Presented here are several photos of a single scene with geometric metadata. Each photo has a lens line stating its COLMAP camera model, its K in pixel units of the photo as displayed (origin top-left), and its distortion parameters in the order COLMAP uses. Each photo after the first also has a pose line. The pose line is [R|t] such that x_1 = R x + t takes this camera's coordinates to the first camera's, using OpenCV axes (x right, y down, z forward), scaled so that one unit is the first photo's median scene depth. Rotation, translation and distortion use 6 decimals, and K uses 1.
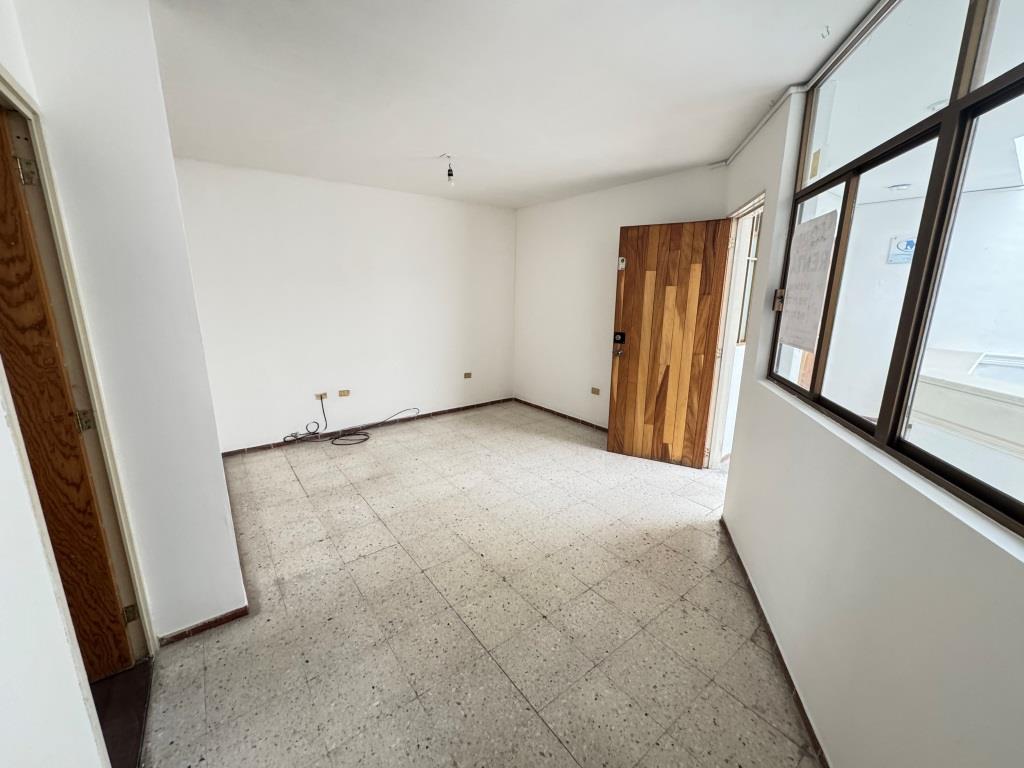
lens RADIAL K [[407.1, 0, 512.0], [0, 407.1, 384.0], [0, 0, 1]] dist [-0.001742, 0.000026]
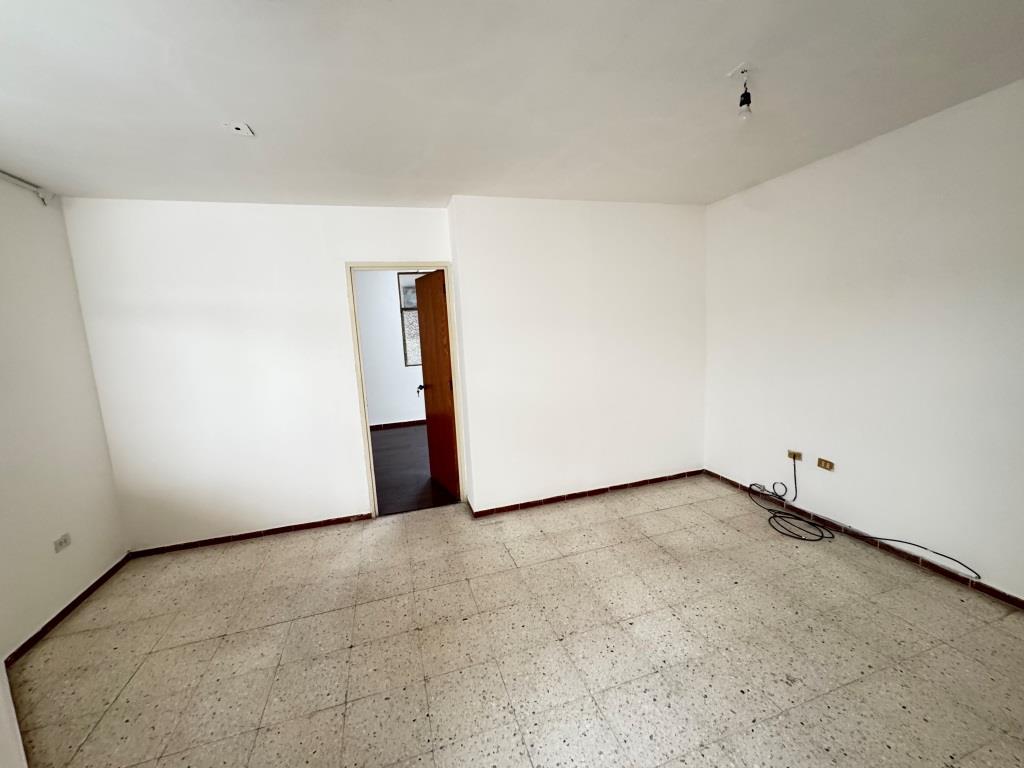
lens RADIAL K [[407.1, 0, 512.0], [0, 407.1, 384.0], [0, 0, 1]] dist [-0.001742, 0.000026]
pose [[-0.343048, 0.136523, -0.929344, 0.499561], [-0.160698, 0.966265, 0.201265, -0.213512], [0.925470, 0.218388, -0.309536, 0.958515]]
